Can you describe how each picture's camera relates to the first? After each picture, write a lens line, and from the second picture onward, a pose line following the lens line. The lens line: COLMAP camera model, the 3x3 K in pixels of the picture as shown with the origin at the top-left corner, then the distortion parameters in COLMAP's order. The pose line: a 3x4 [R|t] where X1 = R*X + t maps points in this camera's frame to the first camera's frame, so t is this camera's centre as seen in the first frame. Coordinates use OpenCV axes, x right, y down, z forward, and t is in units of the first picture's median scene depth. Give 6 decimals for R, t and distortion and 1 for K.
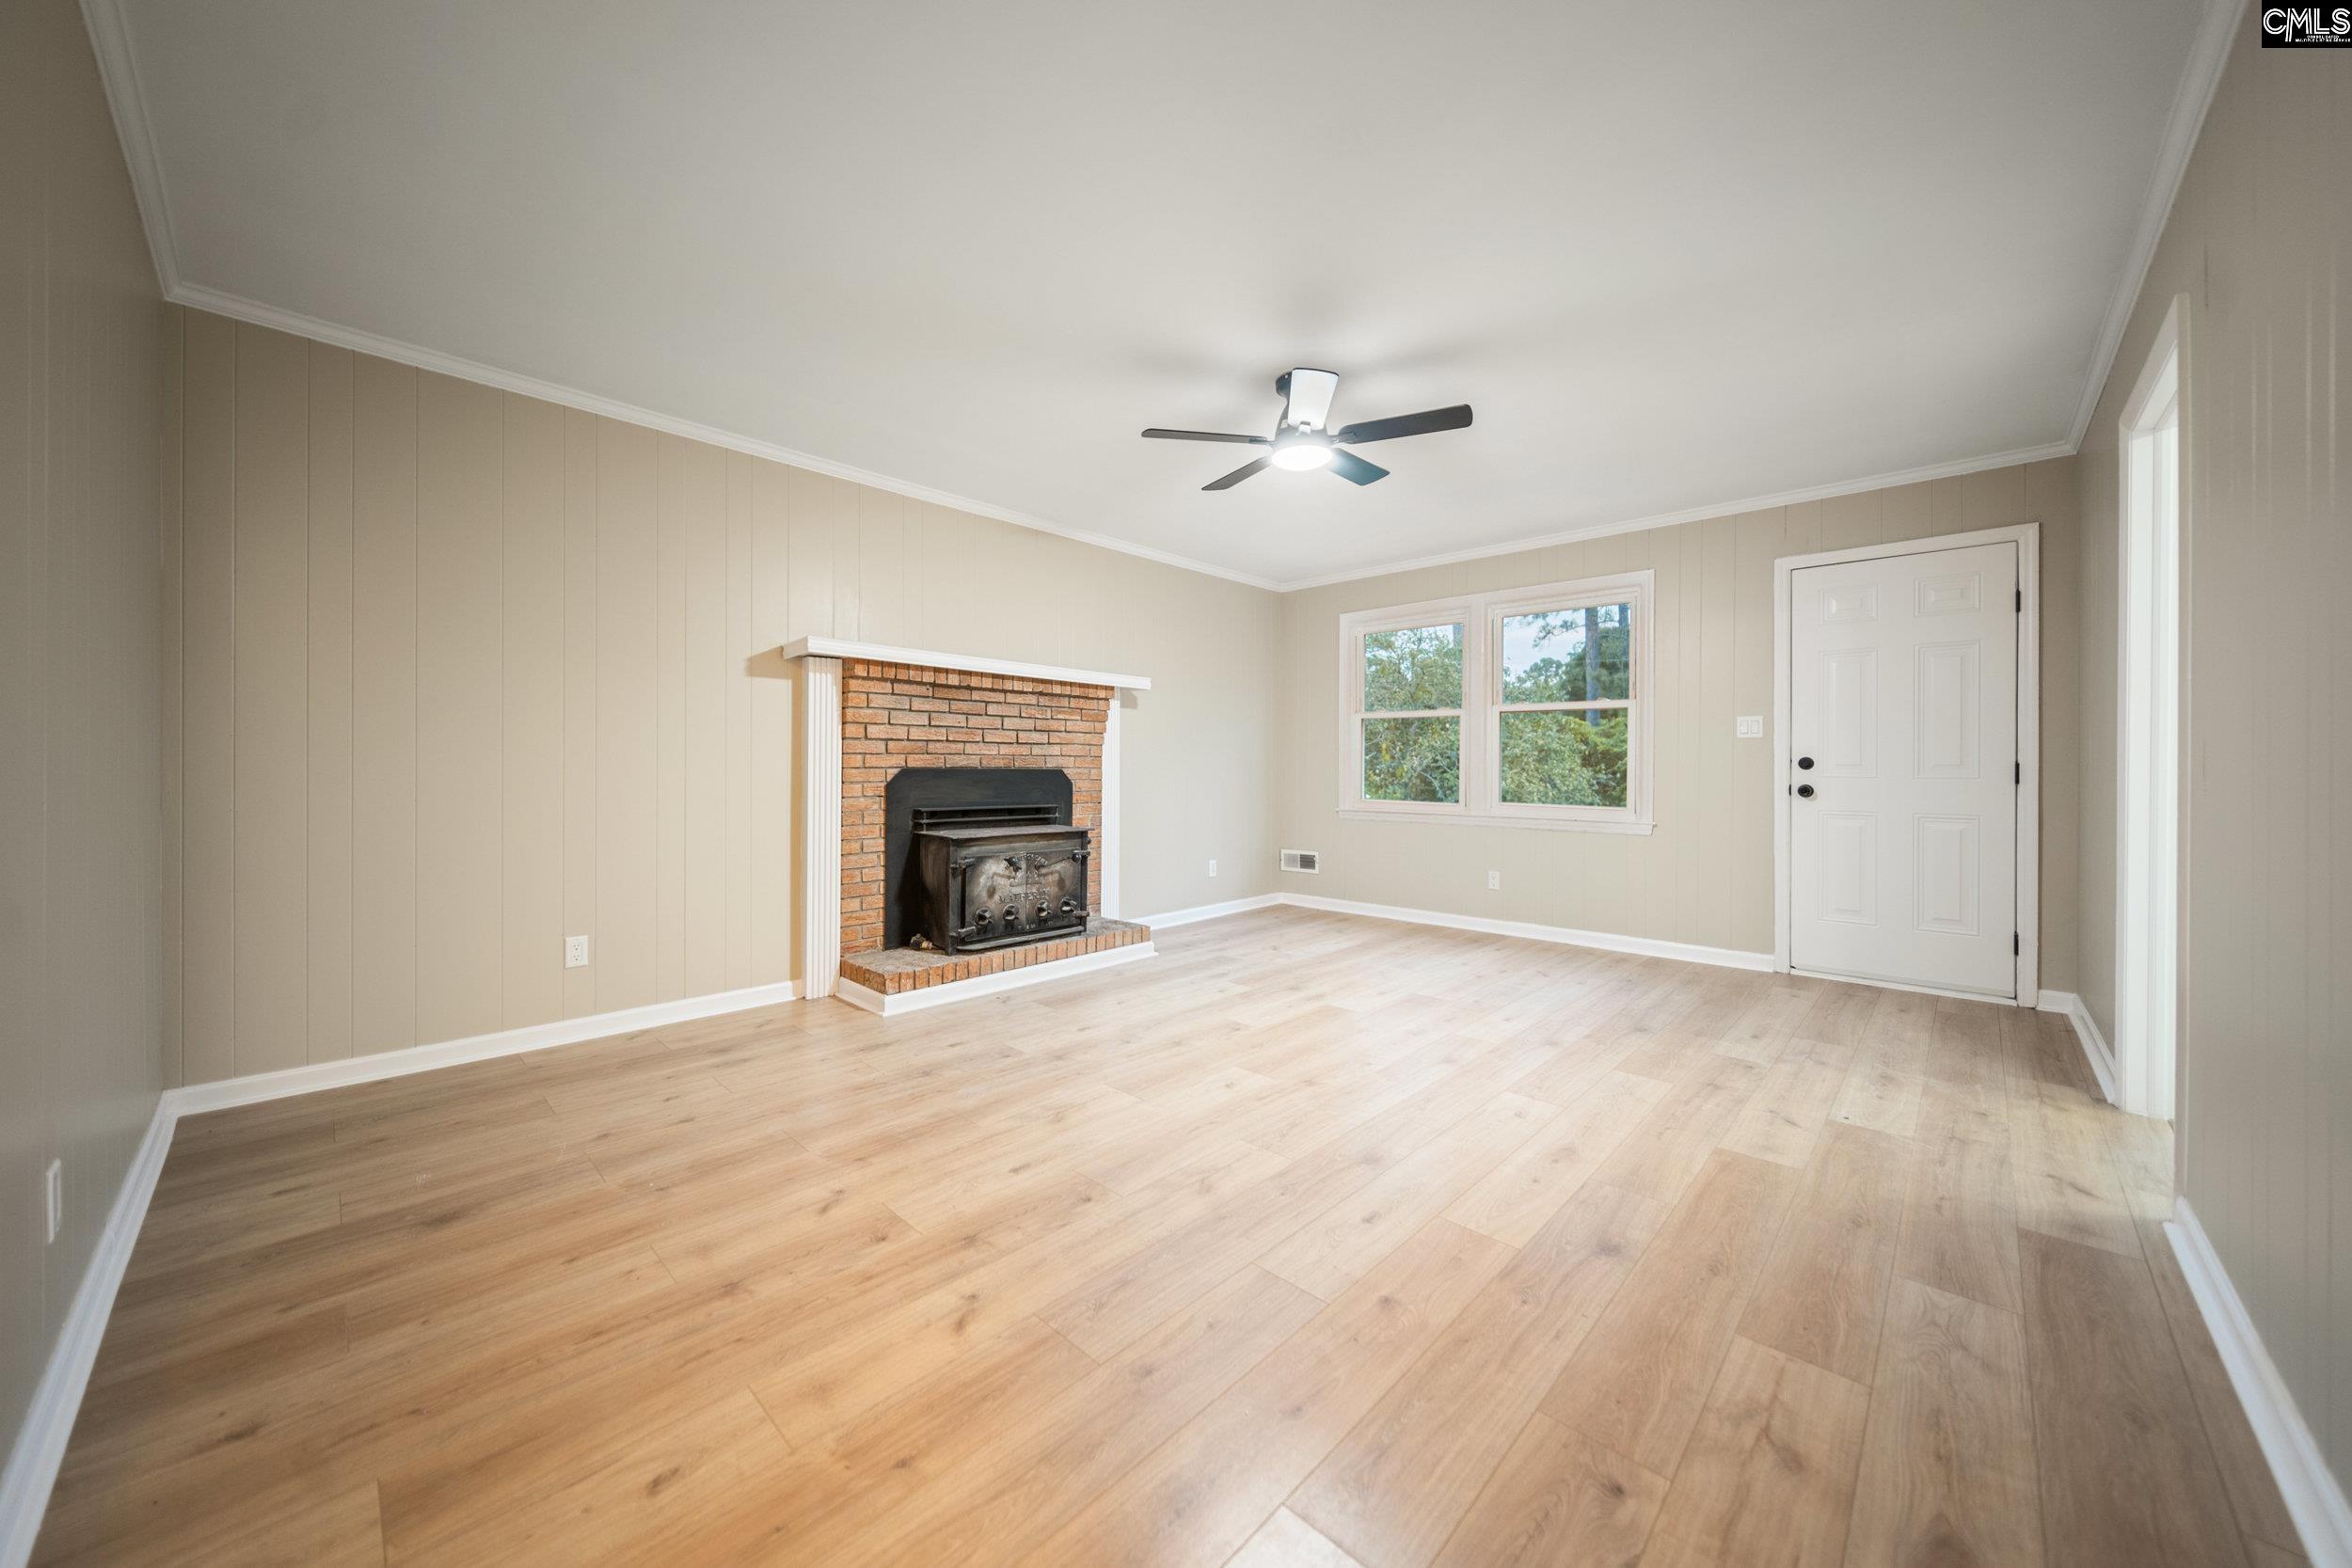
lens RADIAL K [[826.2, 0, 1171.0], [0, 826.2, 768.7], [0, 0, 1]] dist [0.001438, -0.003293]
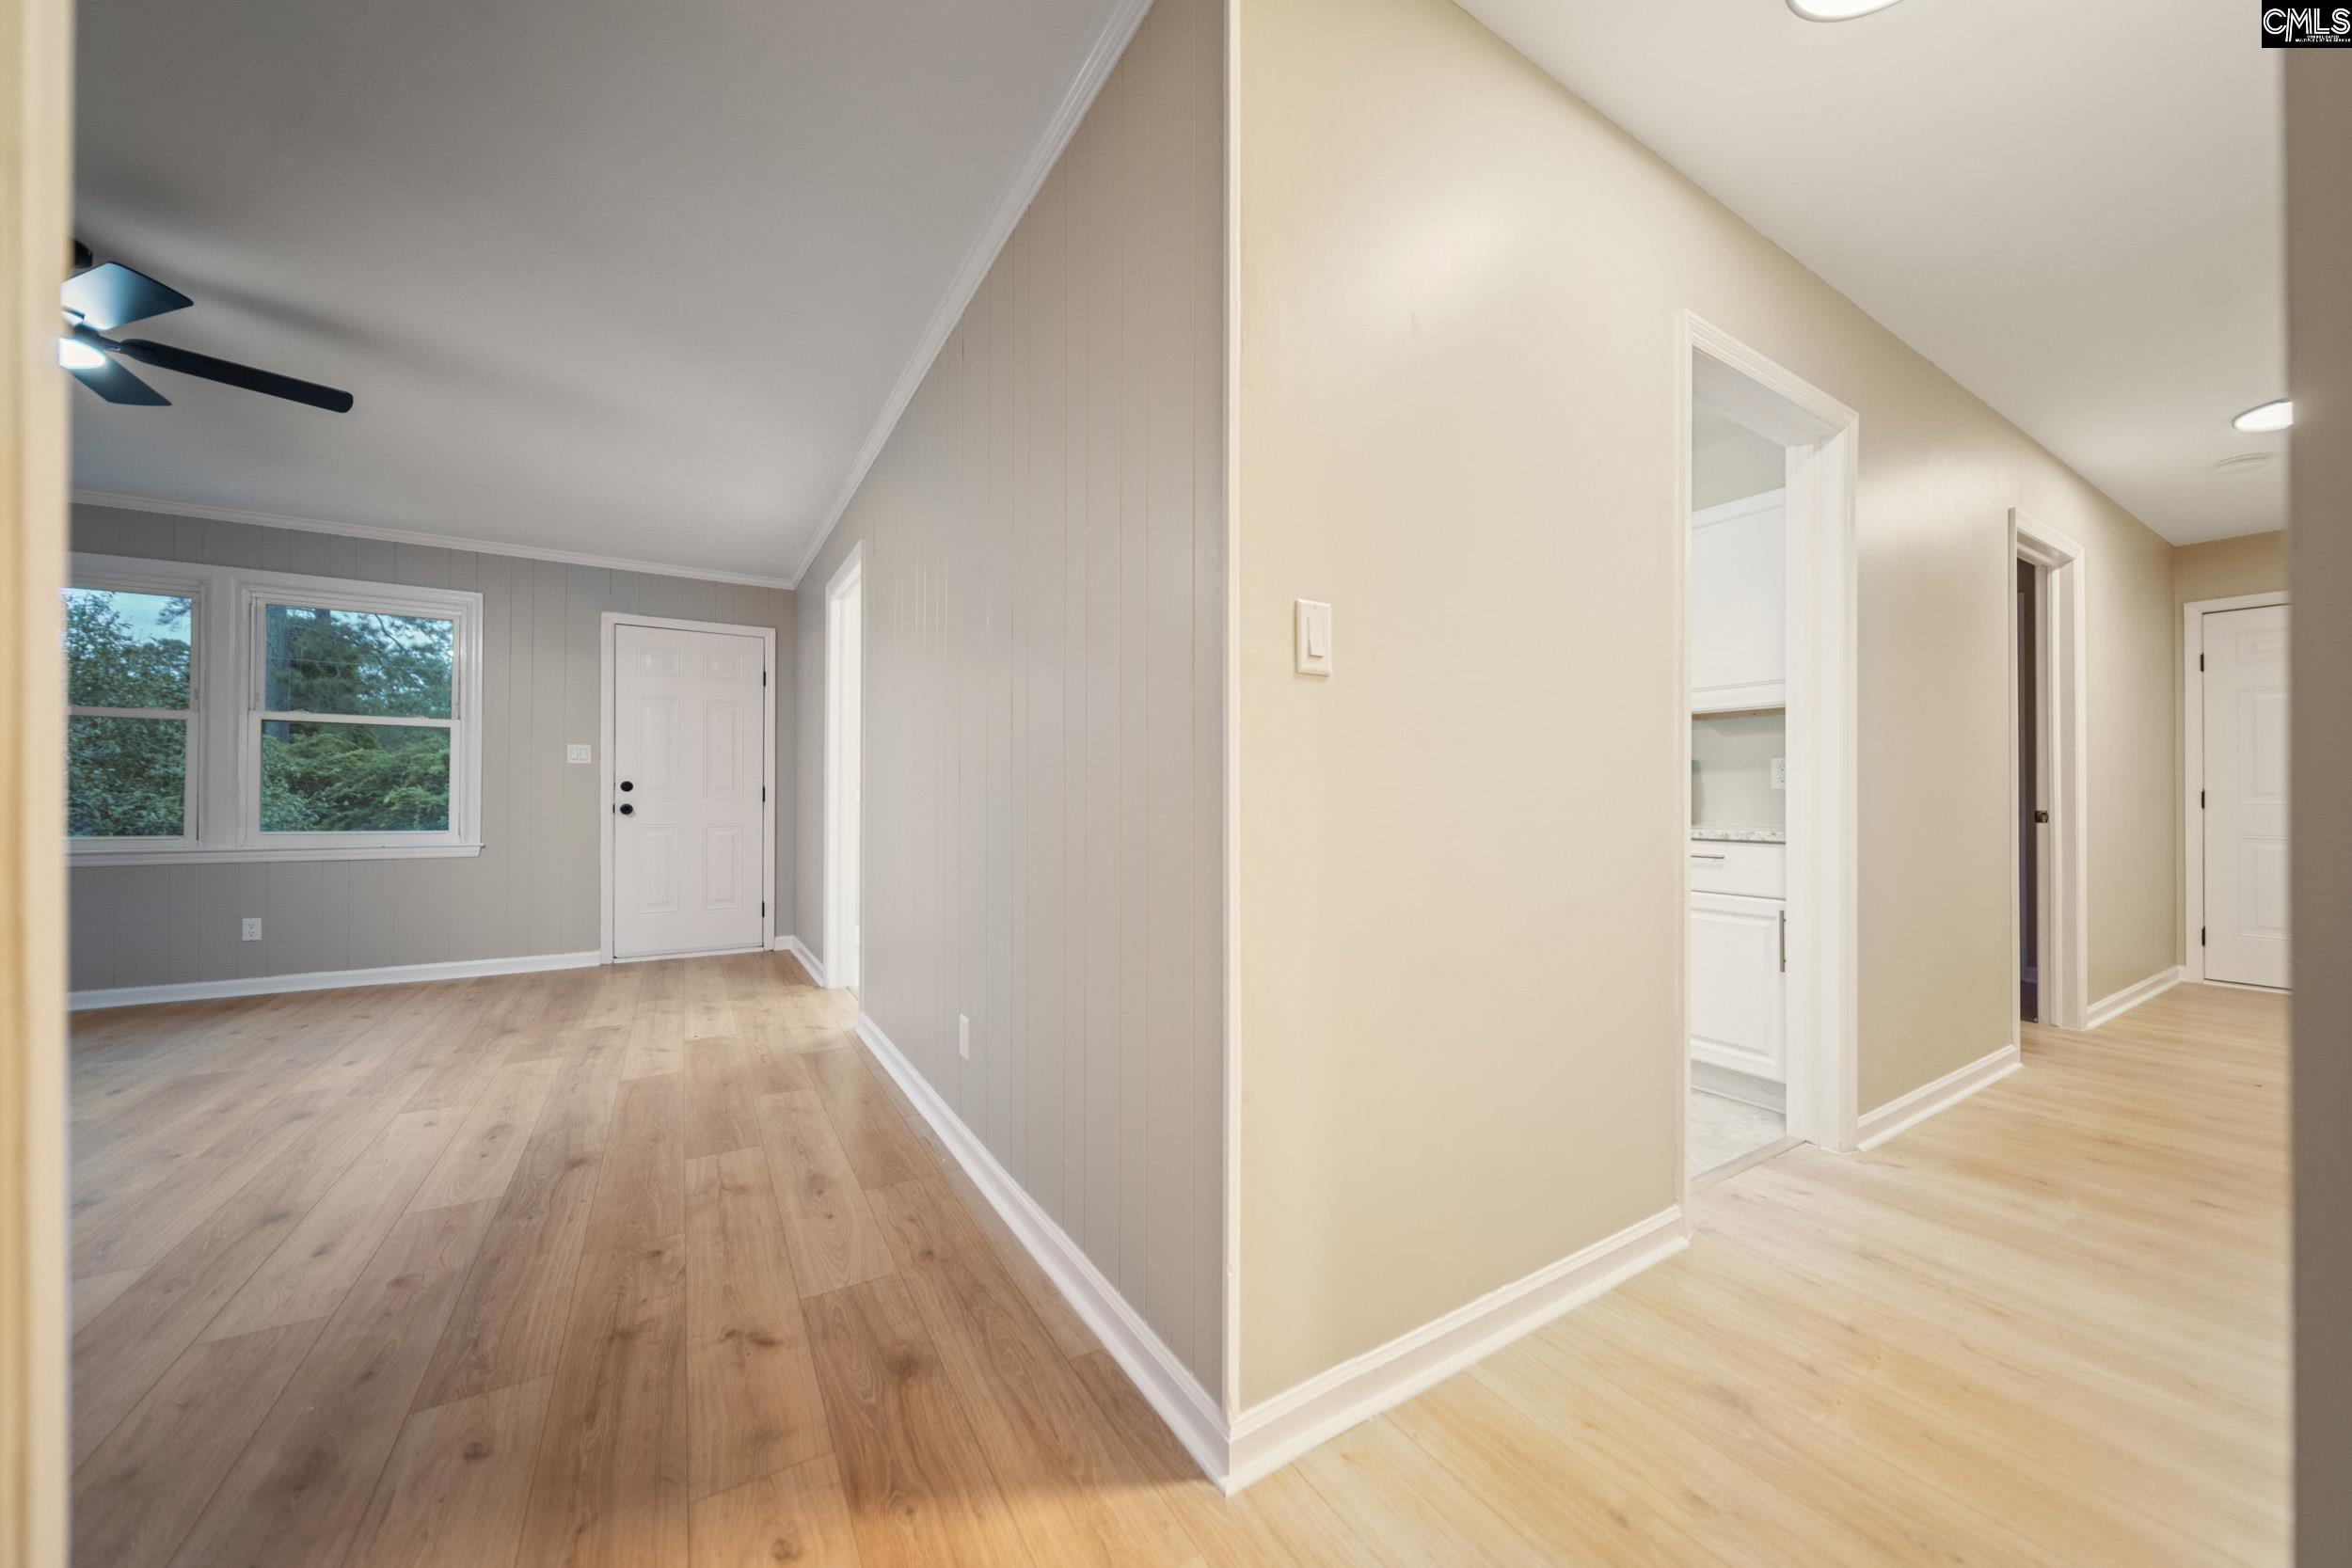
lens RADIAL K [[828.0, 0, 1188.6], [0, 828.0, 785.8], [0, 0, 1]] dist [0.001206, 0.000104]
pose [[0.245414, 0.011967, 0.969344, -0.315004], [0.002372, 0.999913, -0.012945, 0.015530], [-0.969415, 0.005476, 0.245365, -0.146444]]
